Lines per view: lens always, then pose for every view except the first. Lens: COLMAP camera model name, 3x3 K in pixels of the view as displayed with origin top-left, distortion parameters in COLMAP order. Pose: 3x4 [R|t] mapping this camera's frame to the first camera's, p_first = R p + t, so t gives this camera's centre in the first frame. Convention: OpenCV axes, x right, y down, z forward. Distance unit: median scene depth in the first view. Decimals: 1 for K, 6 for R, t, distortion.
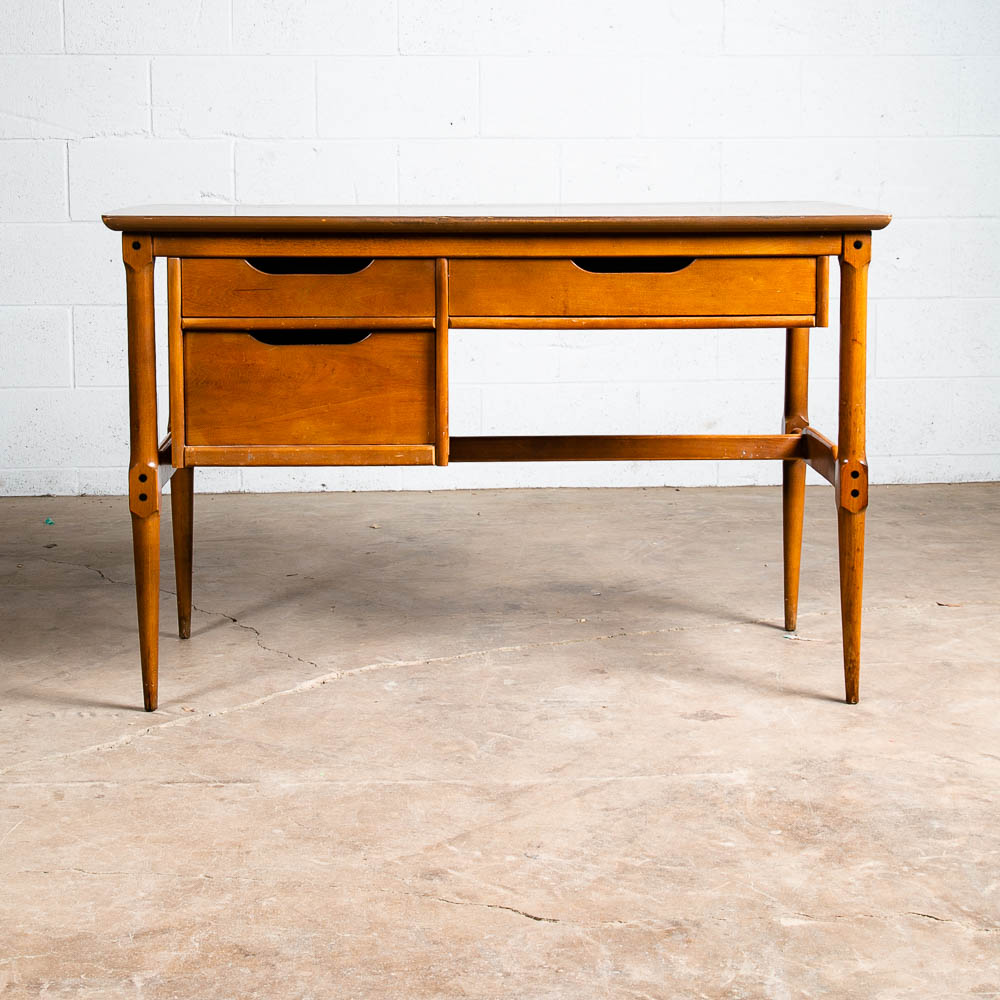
lens RADIAL K [[1786.3, 0, 480.2], [0, 1786.3, 396.8], [0, 0, 1]] dist [0.051561, 0.000000]
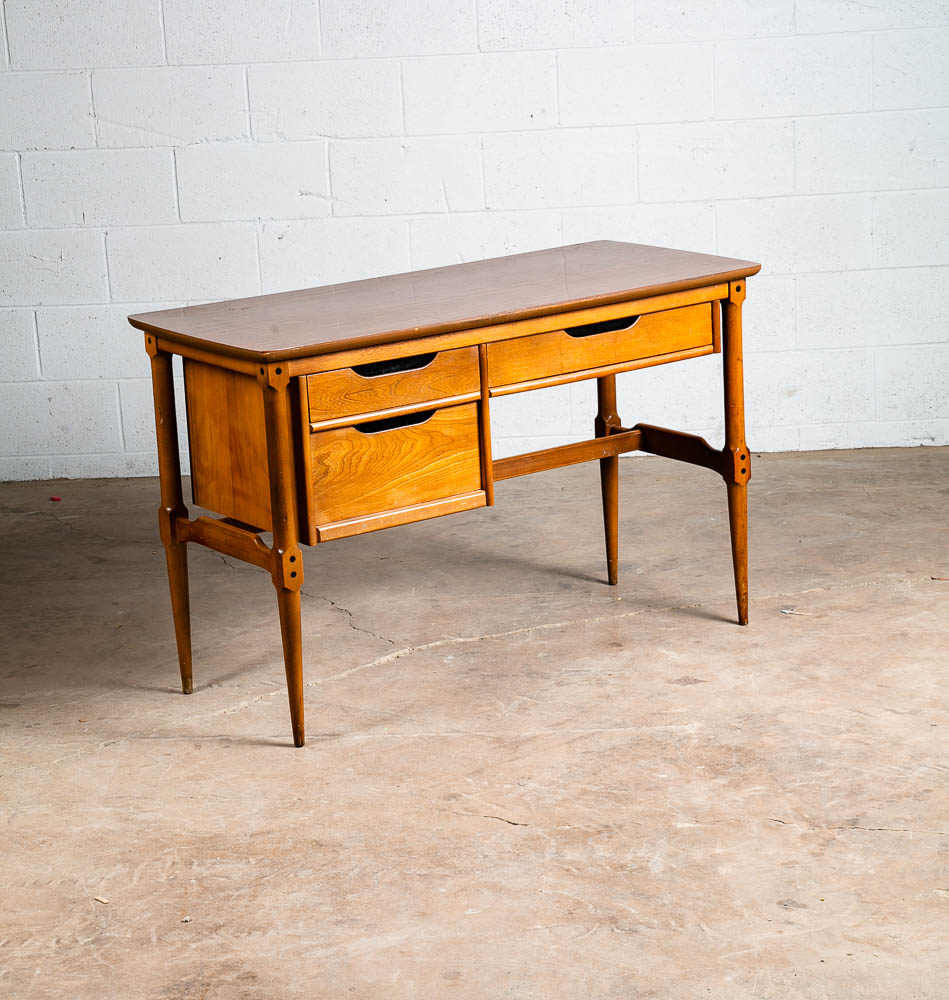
lens RADIAL K [[2385.7, 0, 469.8], [0, 2385.7, 520.0], [0, 0, 1]] dist [0.250406, 0.000000]
pose [[0.993649, -0.019982, -0.110735, 0.165391], [0.033901, 0.991543, 0.125273, -0.159387], [0.107296, -0.128232, 0.985923, -0.707066]]
